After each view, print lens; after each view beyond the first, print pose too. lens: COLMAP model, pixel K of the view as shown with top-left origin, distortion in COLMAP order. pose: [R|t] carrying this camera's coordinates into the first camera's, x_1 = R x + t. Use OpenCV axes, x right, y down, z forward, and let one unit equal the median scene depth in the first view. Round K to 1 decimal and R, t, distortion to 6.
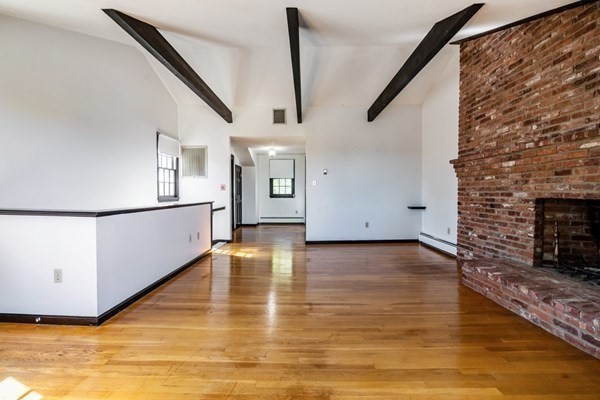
lens RADIAL K [[271.6, 0, 300.0], [0, 271.6, 200.0], [0, 0, 1]] dist [-0.002247, -0.000102]
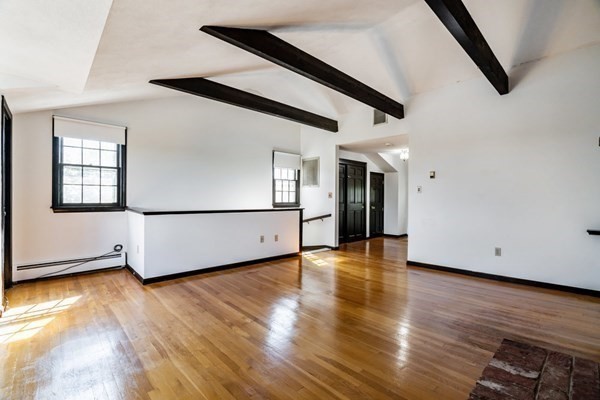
lens RADIAL K [[269.3, 0, 300.0], [0, 269.3, 200.0], [0, 0, 1]] dist [-0.000683, -0.000011]
pose [[0.702145, 0.008895, -0.711979, 0.370341], [-0.027885, 0.999498, -0.015013, -0.010165], [0.711488, 0.030395, 0.702041, 0.202160]]
